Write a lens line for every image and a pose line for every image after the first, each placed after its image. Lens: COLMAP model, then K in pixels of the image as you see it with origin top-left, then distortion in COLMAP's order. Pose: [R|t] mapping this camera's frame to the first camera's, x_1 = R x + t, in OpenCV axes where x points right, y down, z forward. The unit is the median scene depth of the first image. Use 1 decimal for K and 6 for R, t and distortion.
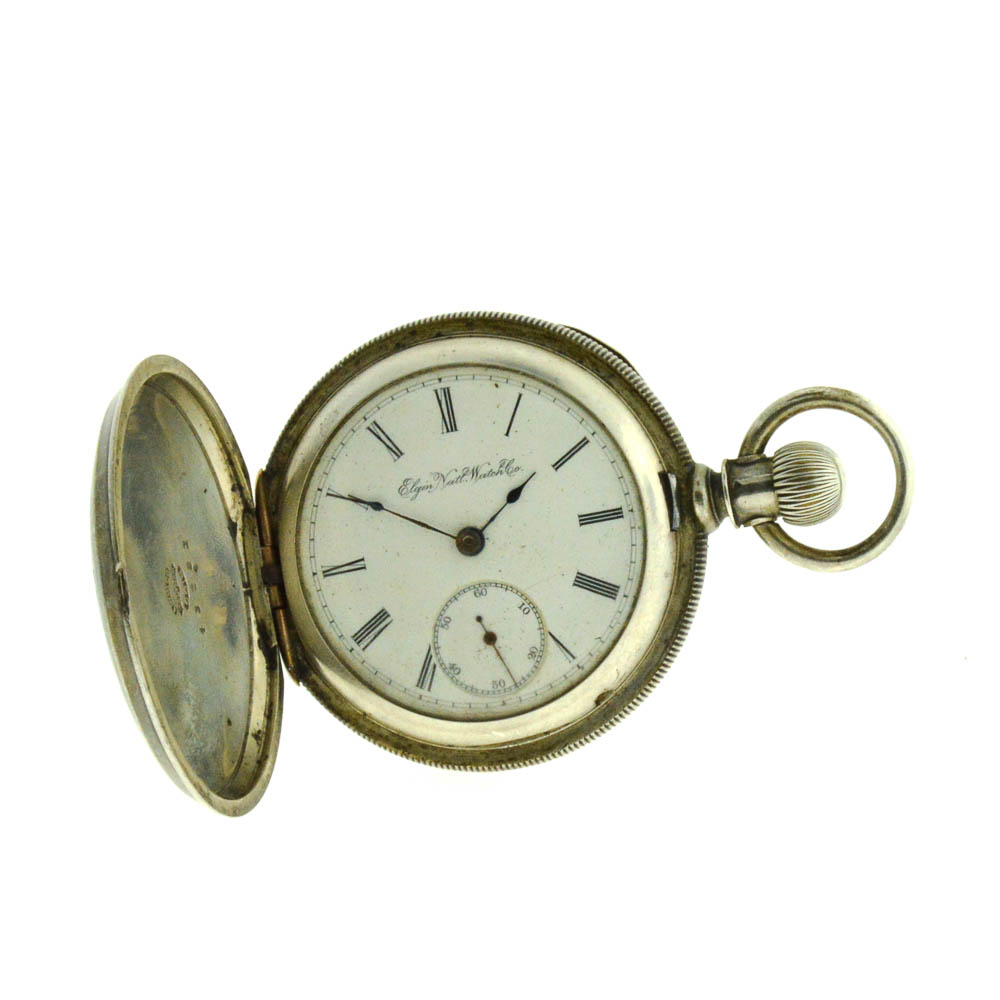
lens RADIAL K [[5154.0, 0, 500.0], [0, 5154.0, 500.0], [0, 0, 1]] dist [-0.028273, -3.942454]
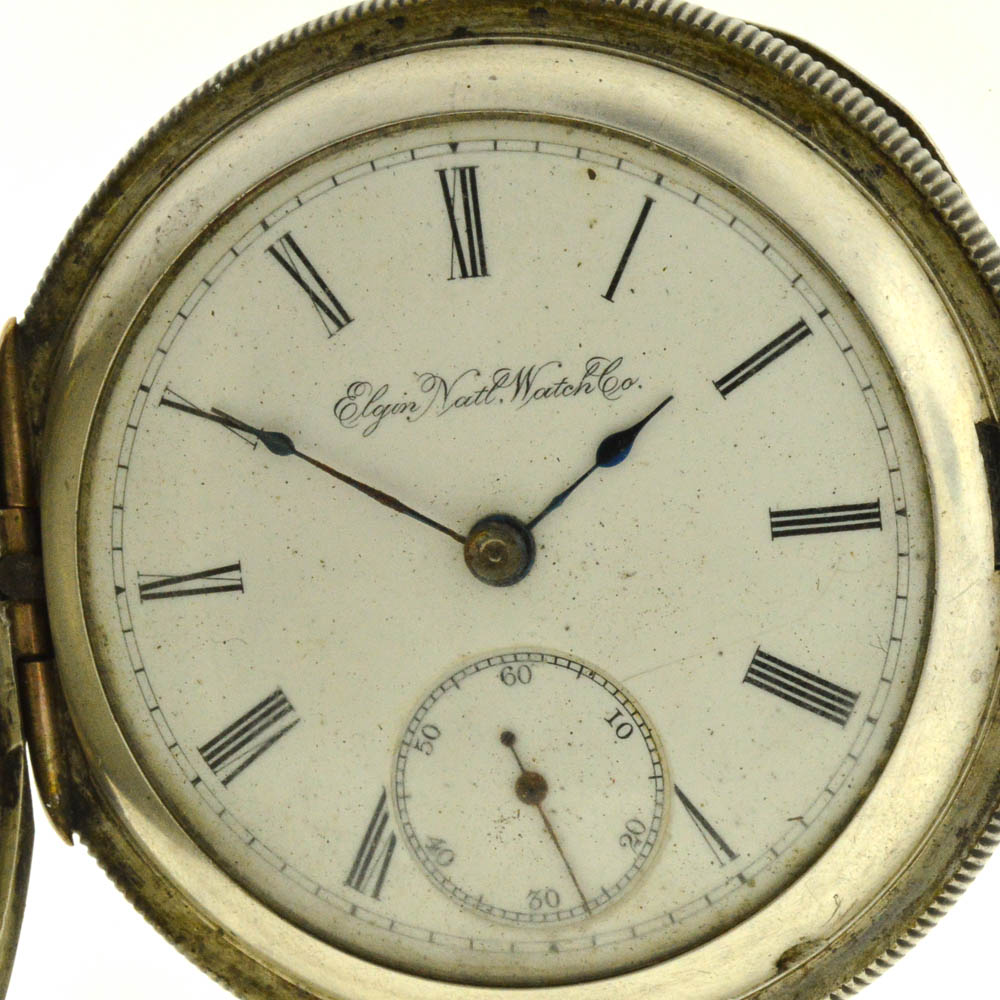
lens RADIAL K [[5154.0, 0, 500.0], [0, 5154.0, 500.0], [0, 0, 1]] dist [-0.028273, -3.942454]
pose [[0.996809, 0.074597, -0.028427, 0.005510], [-0.070433, 0.989442, 0.126662, -0.047338], [0.037575, -0.124255, 0.991539, 0.596941]]
